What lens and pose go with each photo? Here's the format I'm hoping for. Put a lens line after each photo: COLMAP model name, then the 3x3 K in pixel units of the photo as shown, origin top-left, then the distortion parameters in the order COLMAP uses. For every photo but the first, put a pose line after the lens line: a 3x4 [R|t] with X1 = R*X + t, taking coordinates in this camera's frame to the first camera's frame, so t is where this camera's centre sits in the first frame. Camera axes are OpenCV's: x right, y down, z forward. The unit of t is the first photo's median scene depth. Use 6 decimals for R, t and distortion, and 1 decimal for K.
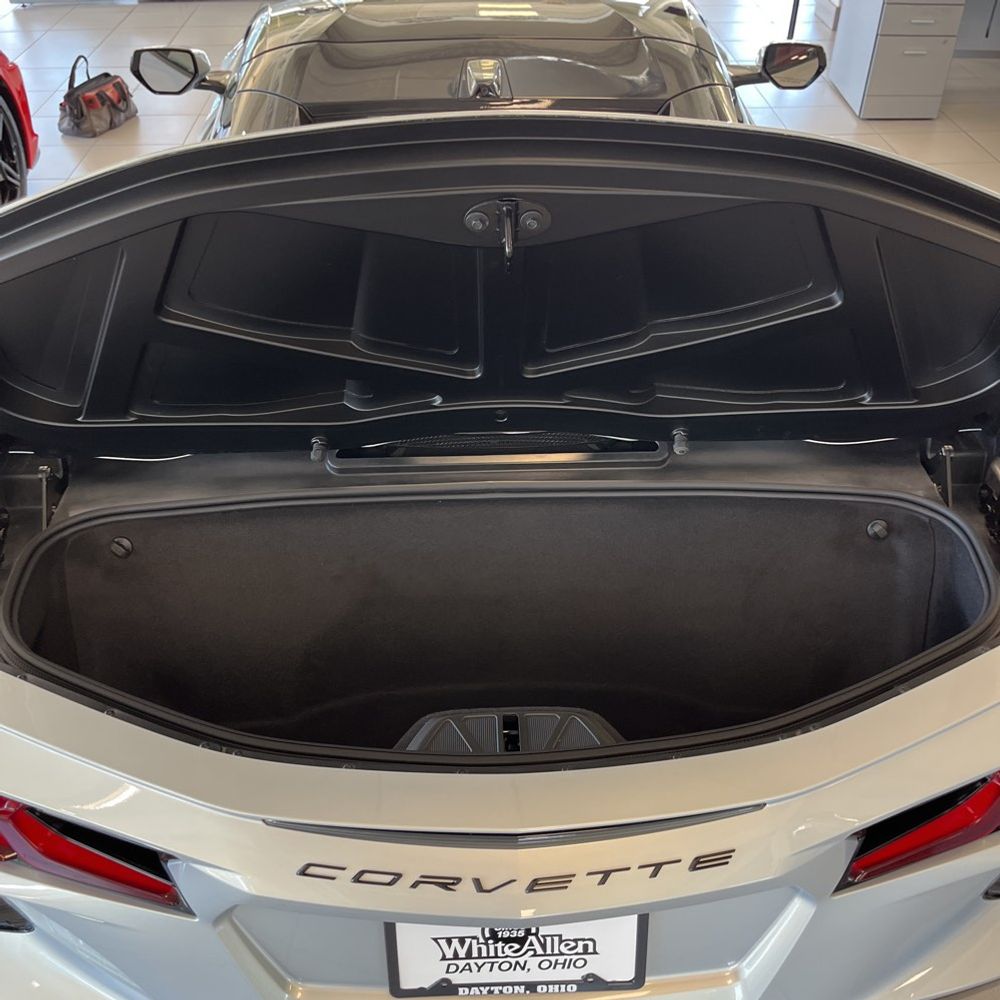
lens RADIAL K [[1016.7, 0, 500.0], [0, 1016.7, 500.0], [0, 0, 1]] dist [0.019126, 0.018570]
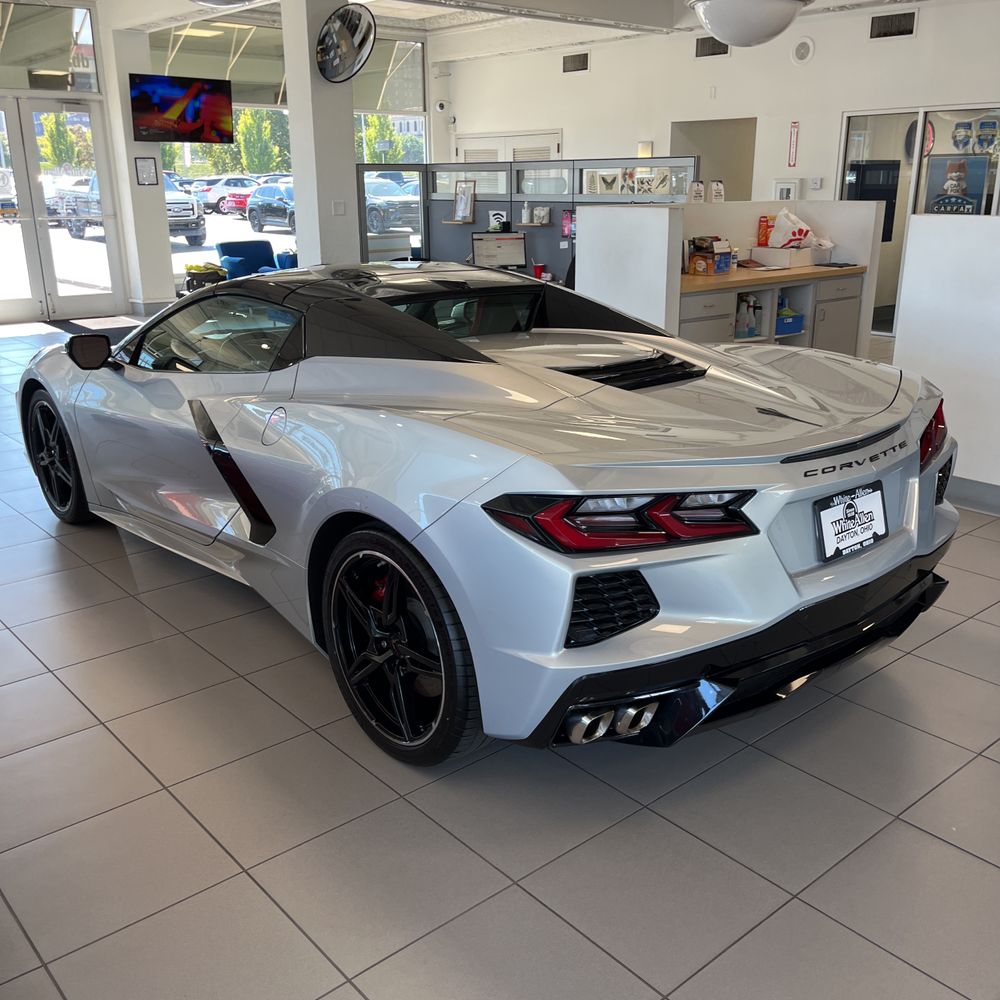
lens RADIAL K [[1020.3, 0, 488.0], [0, 1020.3, 486.7], [0, 0, 1]] dist [0.051660, -0.000896]
pose [[0.782155, -0.180905, 0.596244, -1.883710], [0.394677, 0.884316, -0.249431, 0.609029], [-0.482144, 0.430417, 0.763071, -0.328859]]
